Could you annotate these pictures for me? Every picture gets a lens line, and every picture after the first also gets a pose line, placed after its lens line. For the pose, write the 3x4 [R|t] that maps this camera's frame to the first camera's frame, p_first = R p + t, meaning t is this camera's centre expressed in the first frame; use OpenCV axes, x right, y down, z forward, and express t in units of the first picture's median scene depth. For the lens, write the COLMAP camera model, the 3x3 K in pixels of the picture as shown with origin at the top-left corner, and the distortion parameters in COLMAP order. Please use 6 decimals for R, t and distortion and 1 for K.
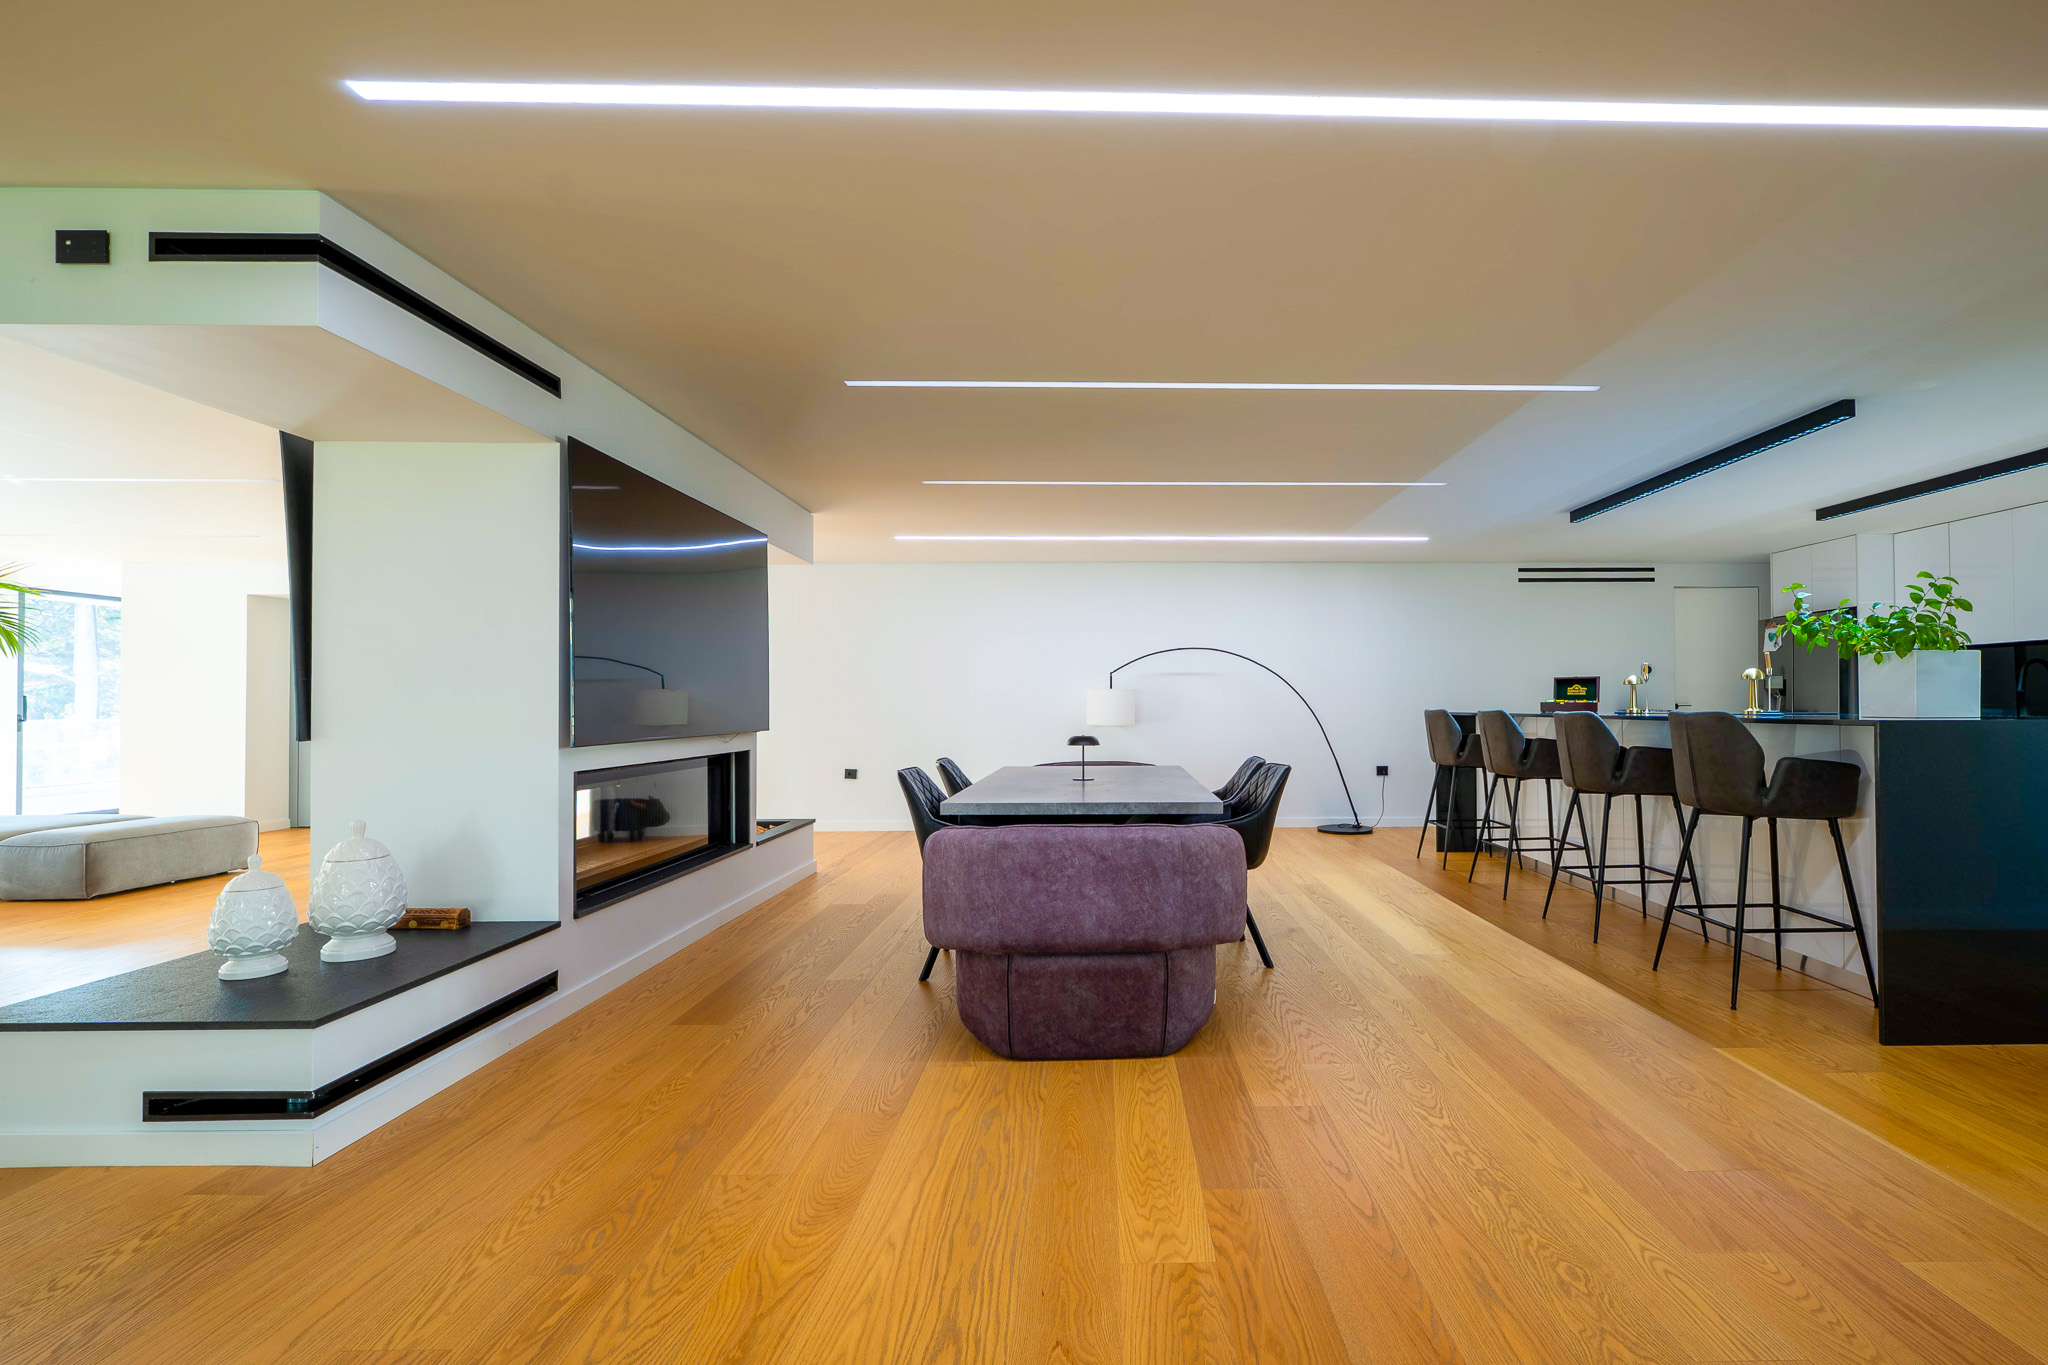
lens RADIAL K [[1032.6, 0, 1024.0], [0, 1032.6, 682.5], [0, 0, 1]] dist [0.002750, 0.000202]
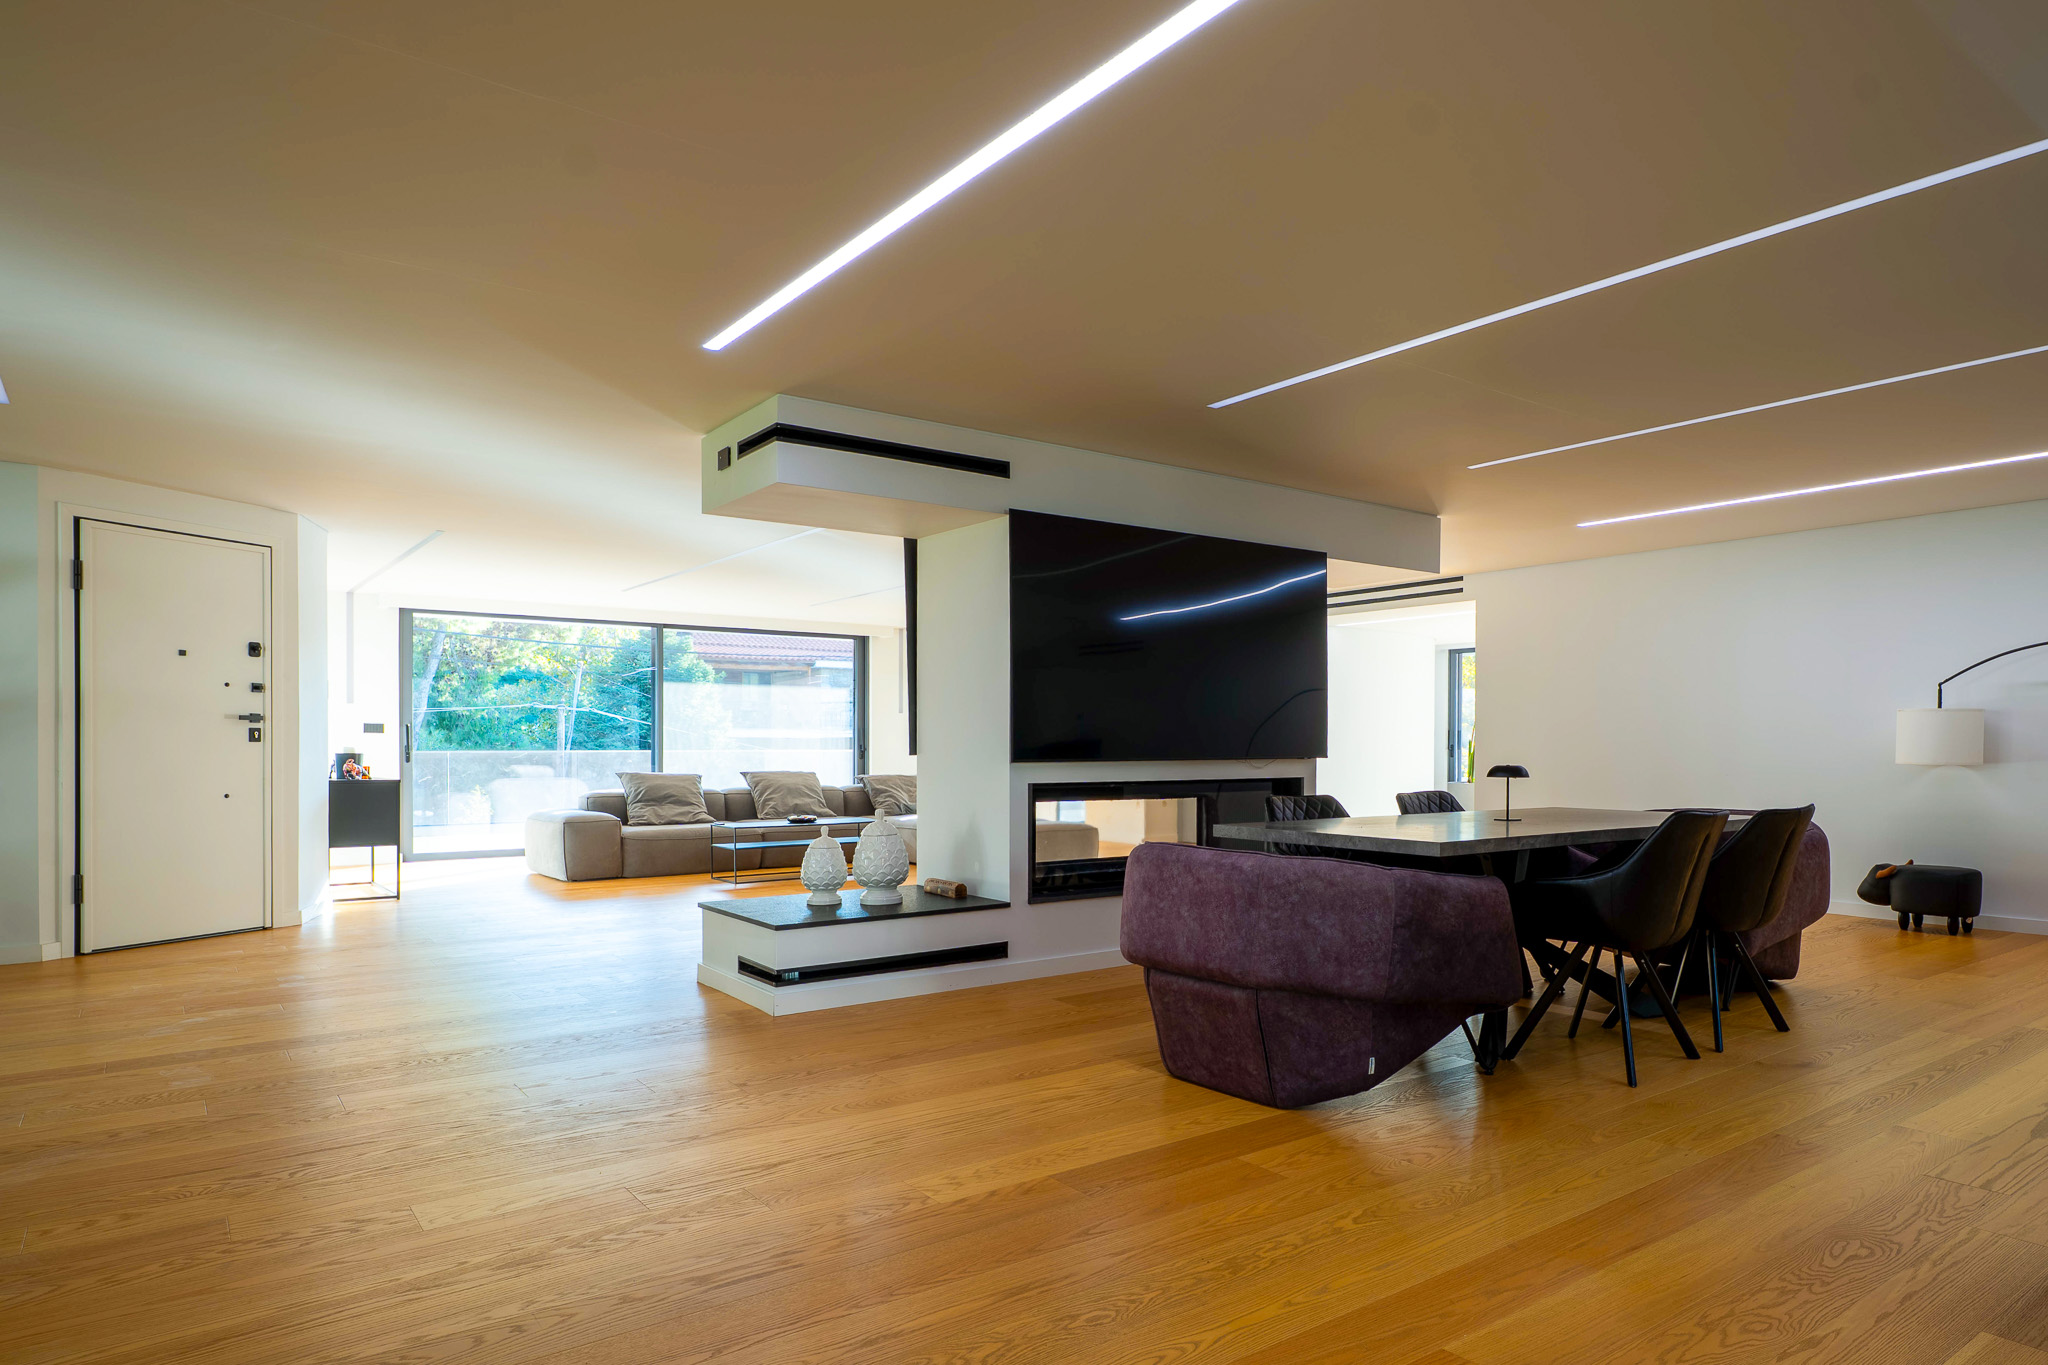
lens RADIAL K [[1221.7, 0, 1027.6], [0, 1221.7, 751.0], [0, 0, 1]] dist [0.005717, 0.000018]
pose [[0.574404, 0.009764, -0.818514, 0.892230], [0.012898, 0.999697, 0.020977, 0.022244], [0.818470, -0.022606, 0.574104, 0.208783]]
